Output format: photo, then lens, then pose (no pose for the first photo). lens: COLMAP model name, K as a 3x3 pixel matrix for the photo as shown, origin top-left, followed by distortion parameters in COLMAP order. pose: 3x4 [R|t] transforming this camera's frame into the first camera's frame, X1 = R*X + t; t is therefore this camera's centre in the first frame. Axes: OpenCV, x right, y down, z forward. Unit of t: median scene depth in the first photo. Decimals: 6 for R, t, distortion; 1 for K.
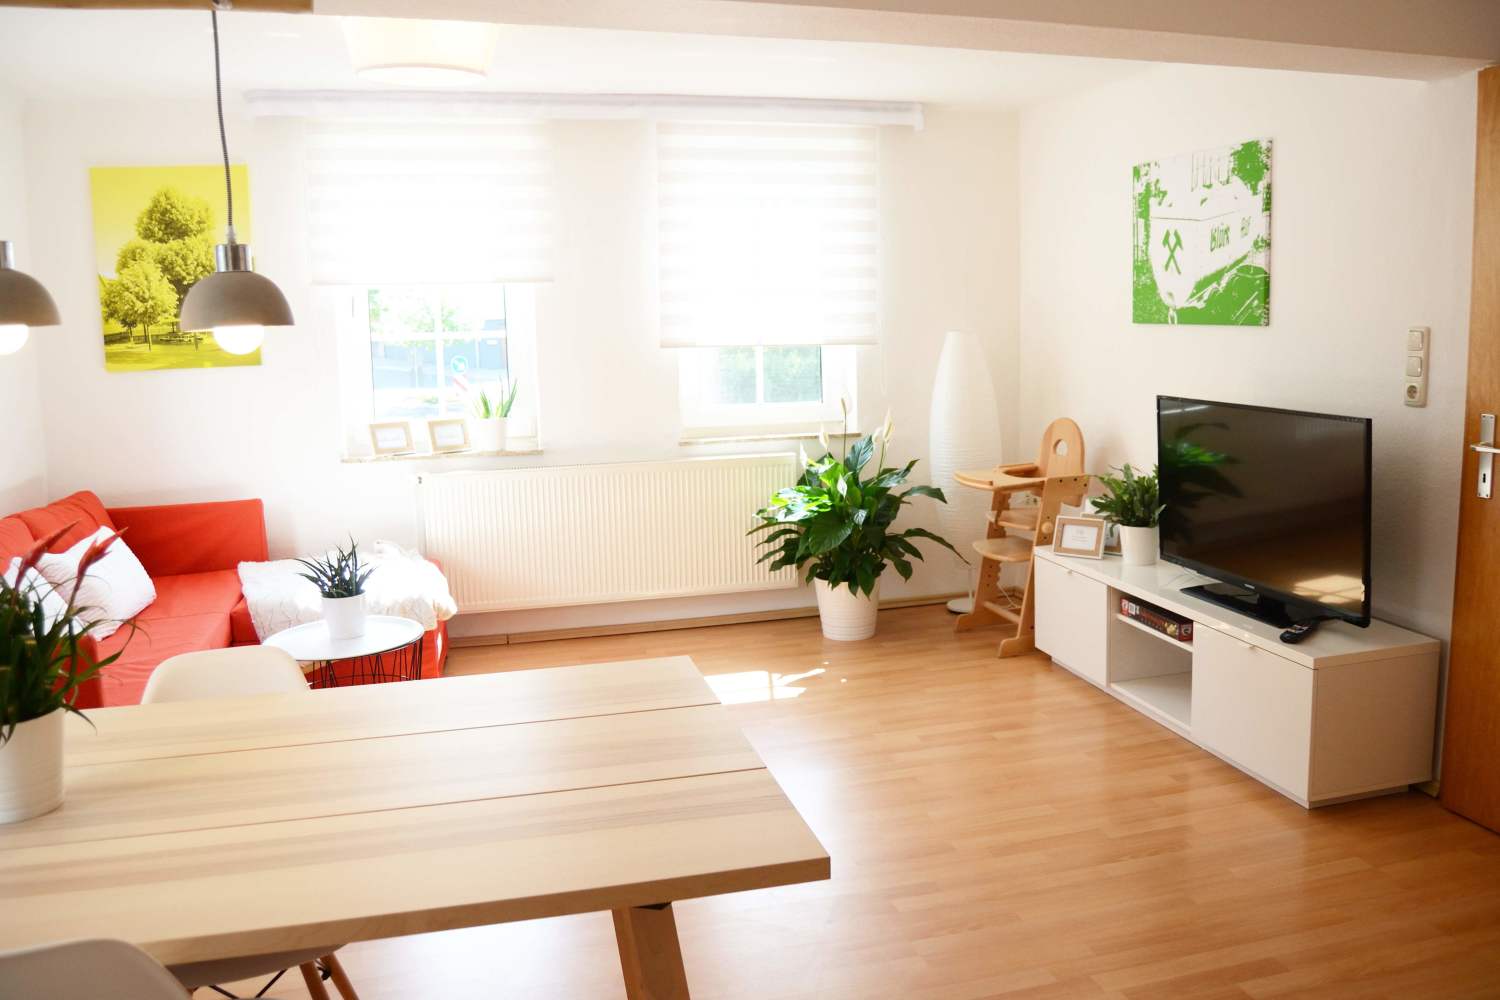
lens RADIAL K [[1155.2, 0, 749.3], [0, 1155.2, 478.2], [0, 0, 1]] dist [-0.143243, 0.103363]
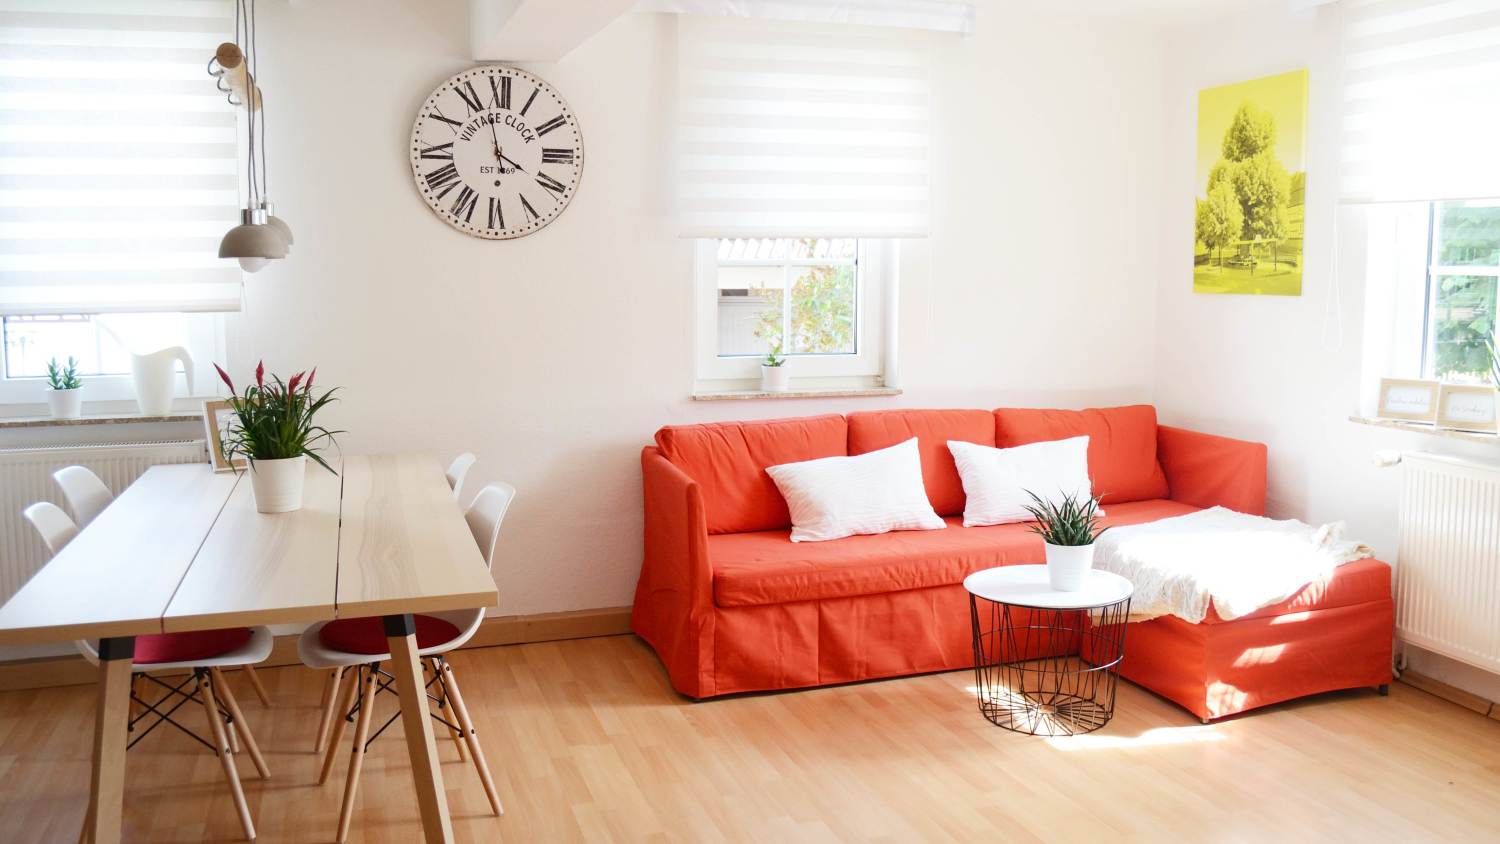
lens RADIAL K [[1238.6, 0, 751.2], [0, 1238.6, 374.3], [0, 0, 1]] dist [-0.085502, 0.004713]
pose [[0.078784, 0.109927, -0.990812, 0.504220], [-0.135343, 0.985879, 0.098618, -0.079810], [0.987662, 0.126330, 0.092550, 0.524873]]
